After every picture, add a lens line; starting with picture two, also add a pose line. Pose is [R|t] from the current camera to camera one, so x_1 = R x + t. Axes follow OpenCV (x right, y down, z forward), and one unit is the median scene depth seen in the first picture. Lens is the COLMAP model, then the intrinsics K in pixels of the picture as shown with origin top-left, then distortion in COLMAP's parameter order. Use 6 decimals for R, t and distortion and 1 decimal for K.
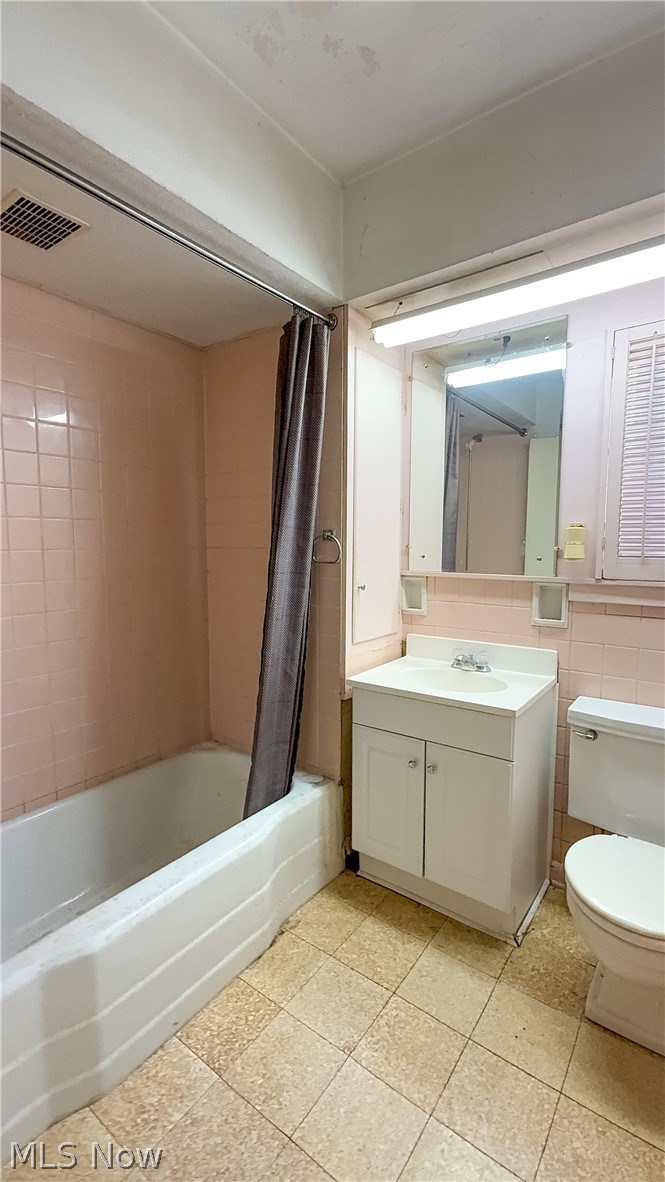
lens RADIAL K [[538.9, 0, 332.5], [0, 538.9, 591.0], [0, 0, 1]] dist [-0.042924, 0.047948]
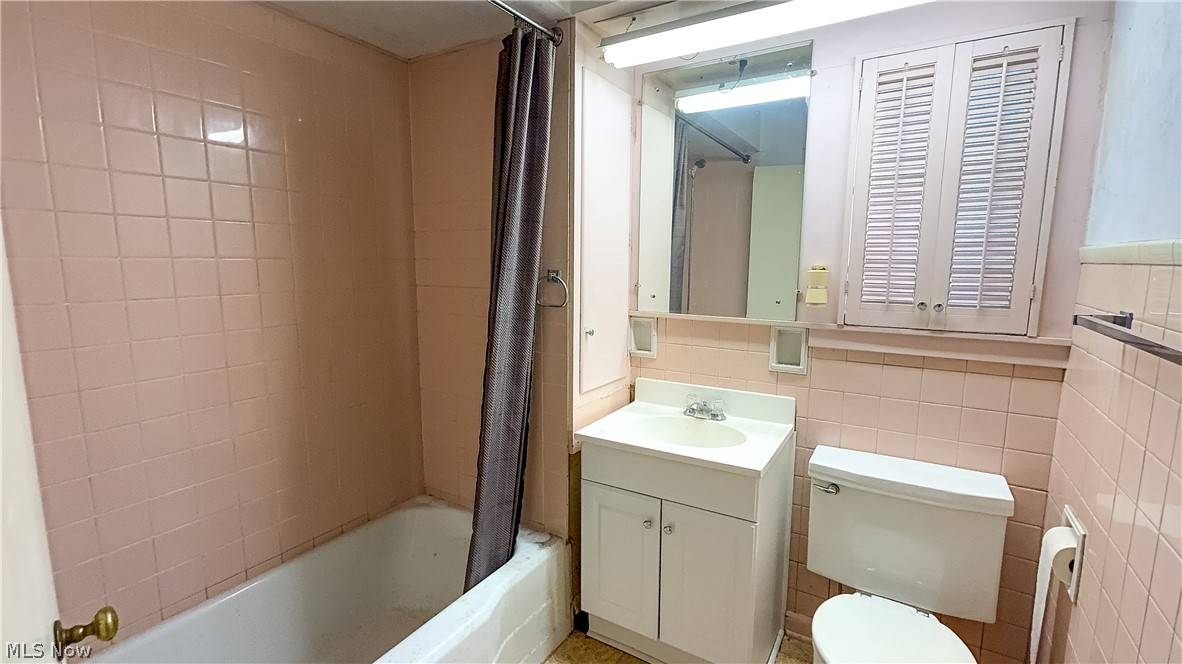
lens RADIAL K [[538.9, 0, 594.7], [0, 538.9, 332.4], [0, 0, 1]] dist [-0.043284, 0.047612]
pose [[0.995551, -0.009489, 0.093742, -0.024998], [0.005540, 0.999090, 0.042297, -0.047524], [-0.094058, -0.041590, 0.994698, 0.086513]]
